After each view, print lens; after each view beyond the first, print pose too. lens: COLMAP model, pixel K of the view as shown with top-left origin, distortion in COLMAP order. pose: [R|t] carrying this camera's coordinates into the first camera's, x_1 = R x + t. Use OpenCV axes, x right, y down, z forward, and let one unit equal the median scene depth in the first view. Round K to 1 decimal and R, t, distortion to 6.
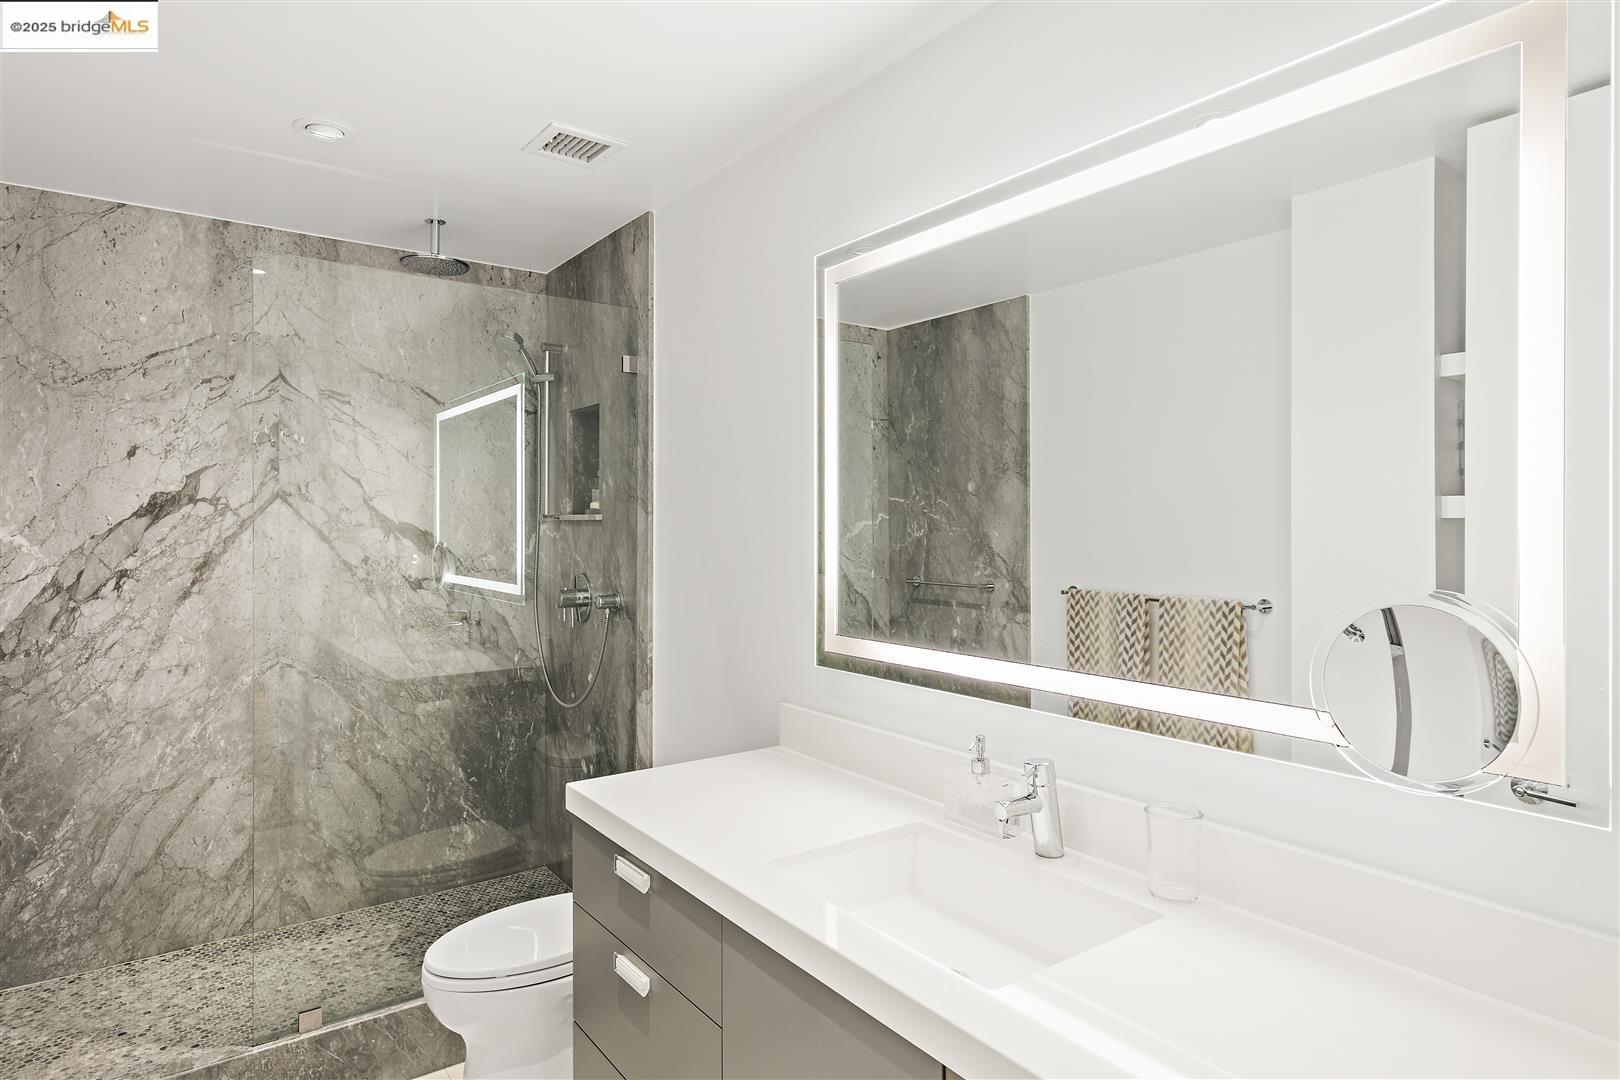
lens RADIAL K [[933.3, 0, 821.7], [0, 933.3, 526.7], [0, 0, 1]] dist [0.000002, -0.000086]
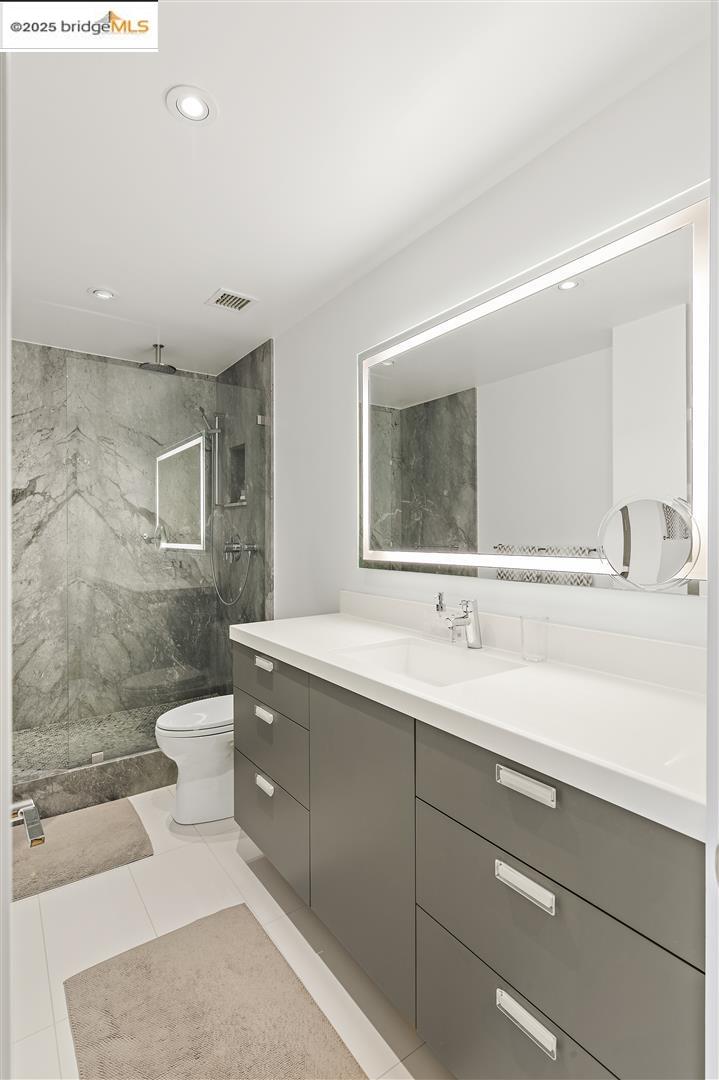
lens RADIAL K [[528.3, 0, 360.7], [0, 528.3, 539.7], [0, 0, 1]] dist [-0.008467, 0.000160]
pose [[0.999885, -0.002302, -0.014959, 0.010687], [0.002370, 0.999987, 0.004520, 0.062486], [0.014949, -0.004555, 0.999878, -0.063510]]
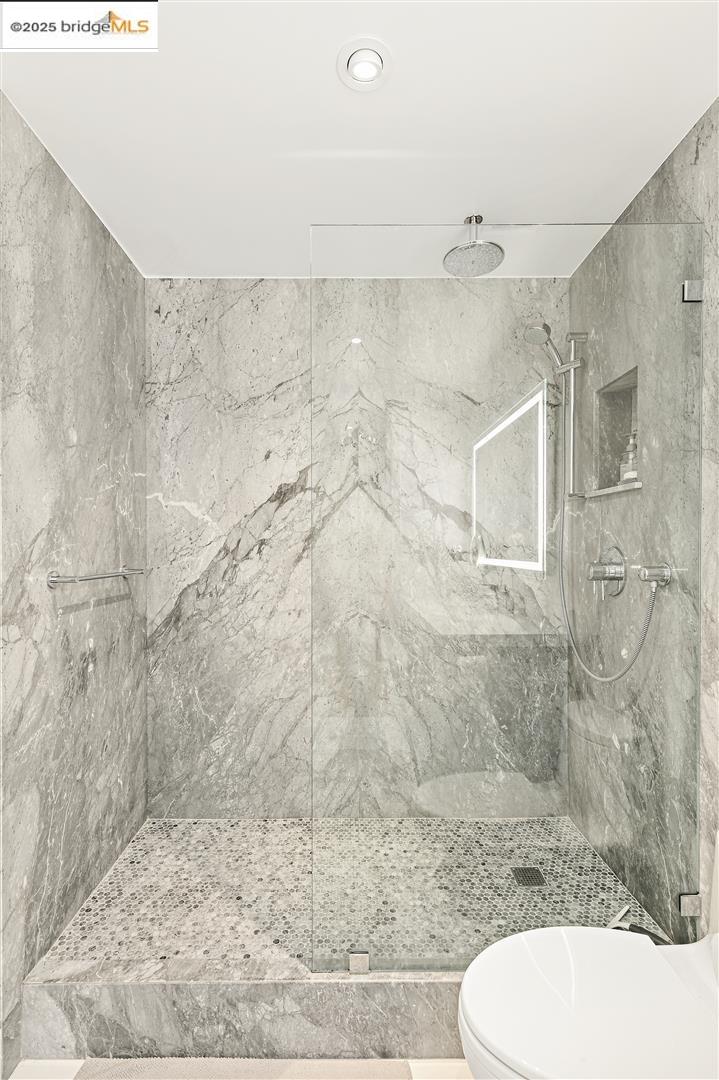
lens RADIAL K [[501.2, 0, 356.0], [0, 501.2, 547.9], [0, 0, 1]] dist [0.017149, -0.000146]
pose [[0.812773, -0.000355, -0.582581, -0.184529], [-0.000308, 0.999999, -0.001039, 0.057546], [0.582581, 0.001024, 0.812772, 0.447299]]
